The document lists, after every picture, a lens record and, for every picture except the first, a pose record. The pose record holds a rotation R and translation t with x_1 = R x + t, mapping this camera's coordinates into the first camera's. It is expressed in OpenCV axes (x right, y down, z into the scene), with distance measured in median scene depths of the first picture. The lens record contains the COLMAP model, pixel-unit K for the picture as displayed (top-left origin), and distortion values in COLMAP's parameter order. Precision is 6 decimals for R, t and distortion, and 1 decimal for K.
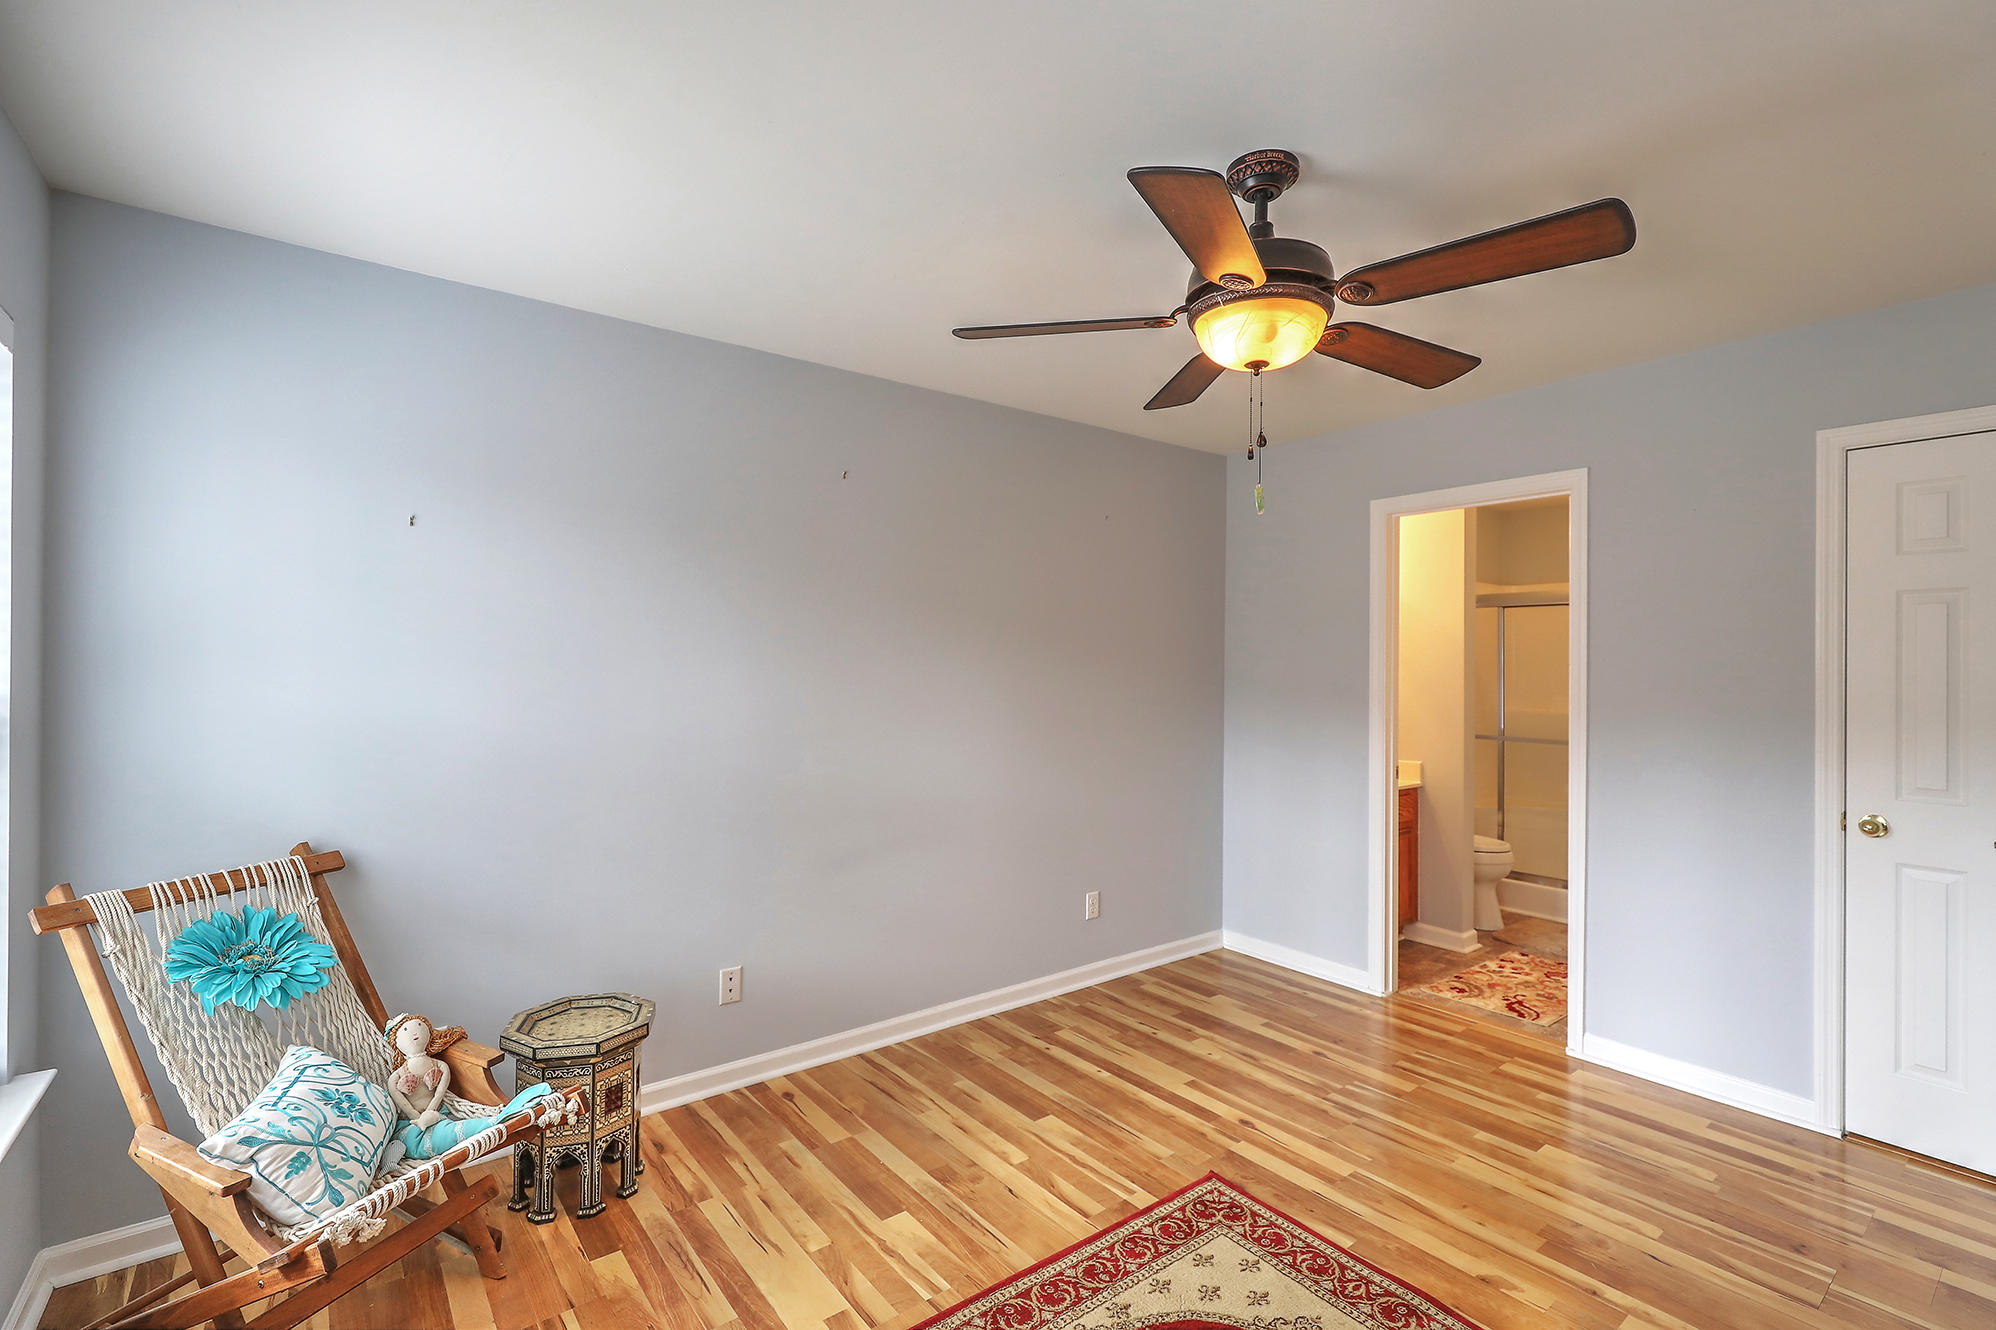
lens RADIAL K [[895.9, 0, 1009.3], [0, 895.9, 660.3], [0, 0, 1]] dist [-0.000058, 0.000087]
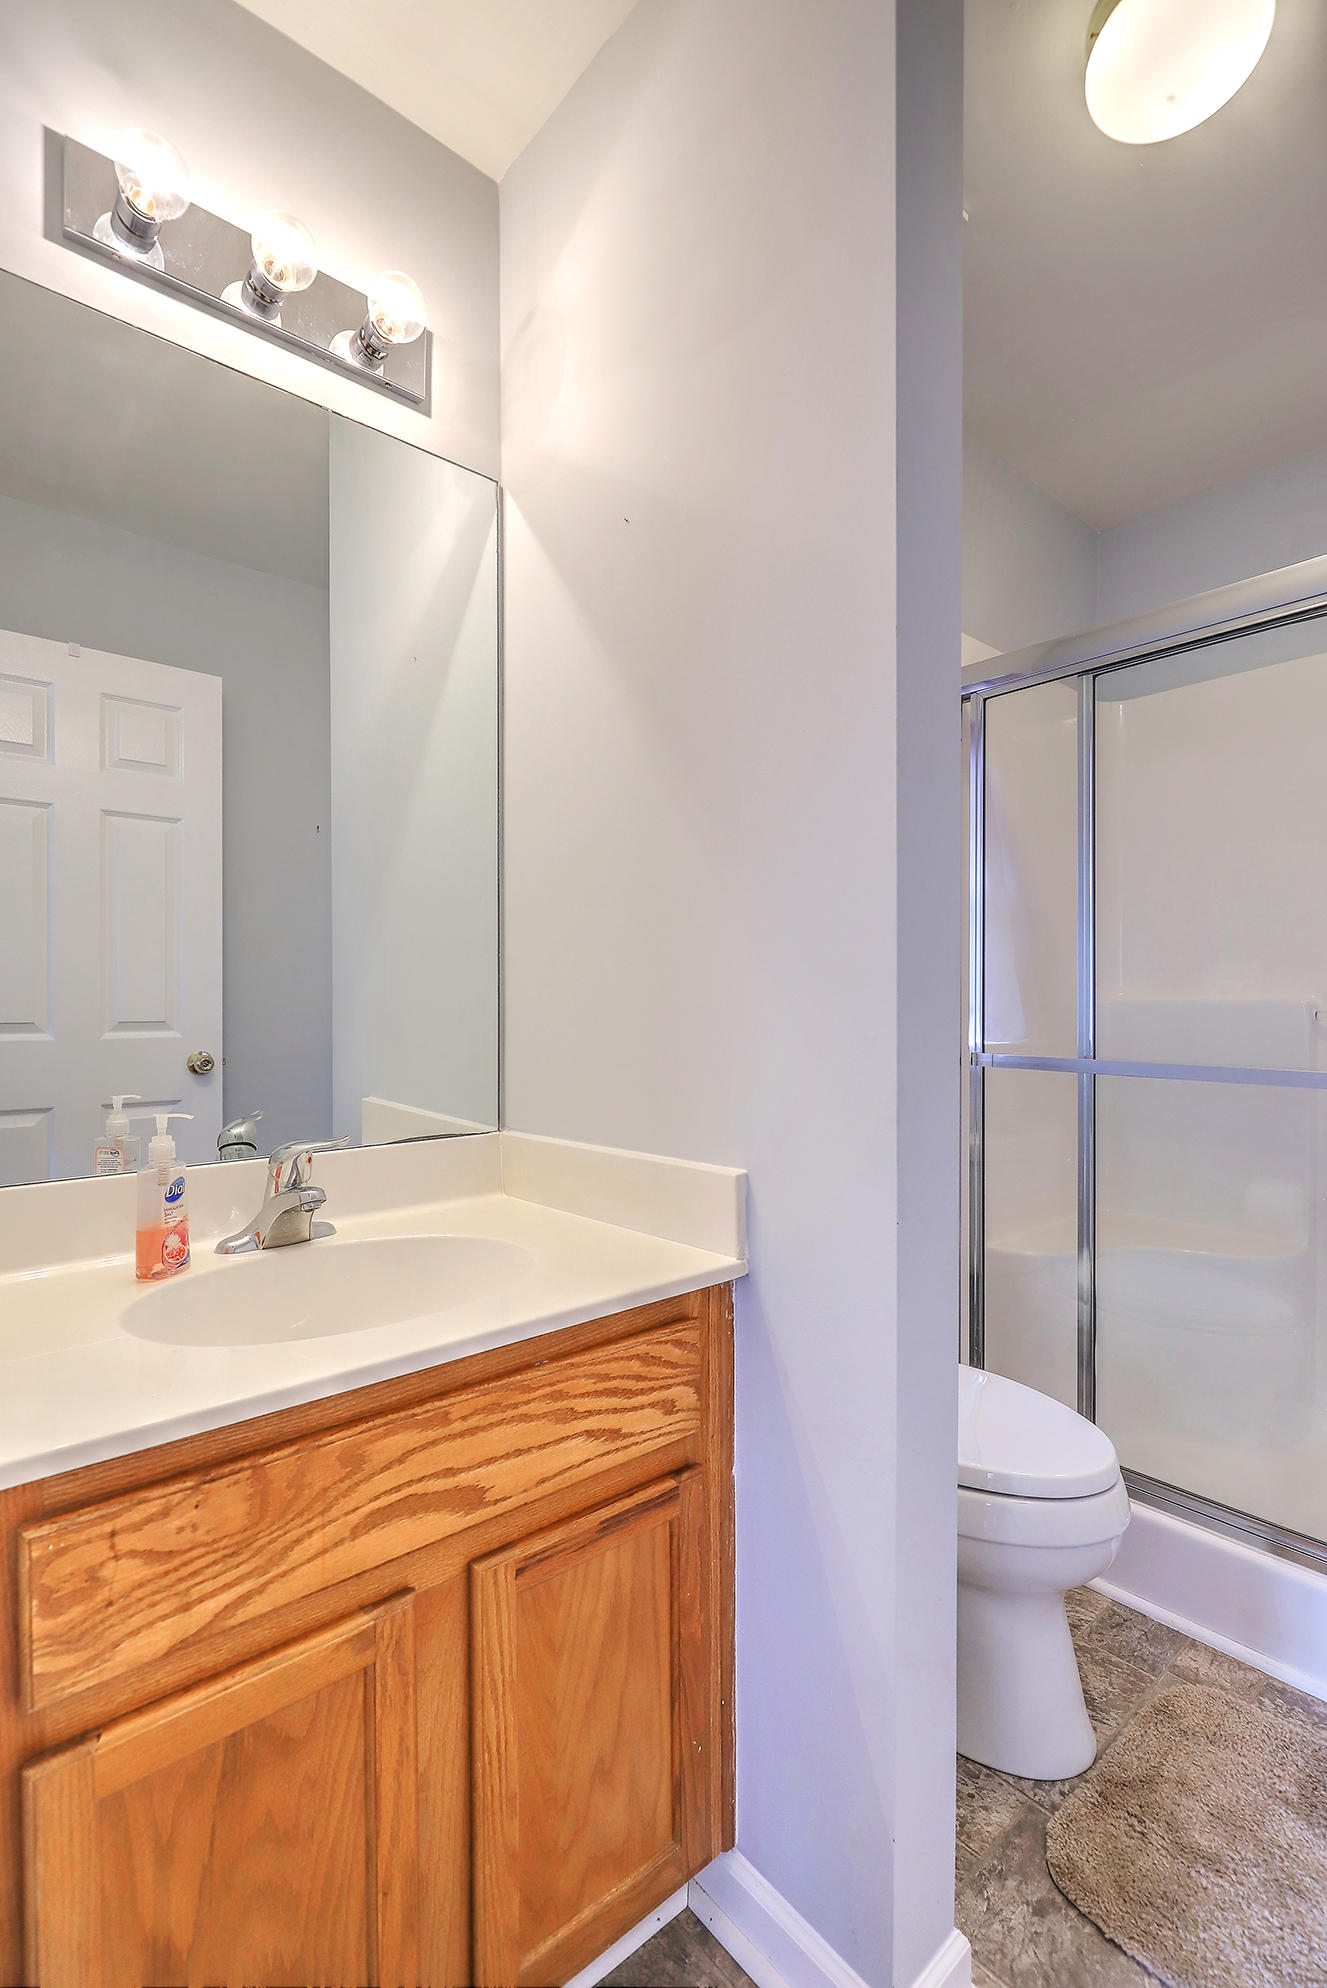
lens RADIAL K [[892.3, 0, 663.5], [0, 892.3, 994.0], [0, 0, 1]] dist [-0.000058, 0.000087]
pose [[0.998440, 0.002028, 0.055806, 0.385992], [-0.002600, 0.999945, 0.010188, 0.059512], [-0.055782, -0.010317, 0.998390, 0.702755]]
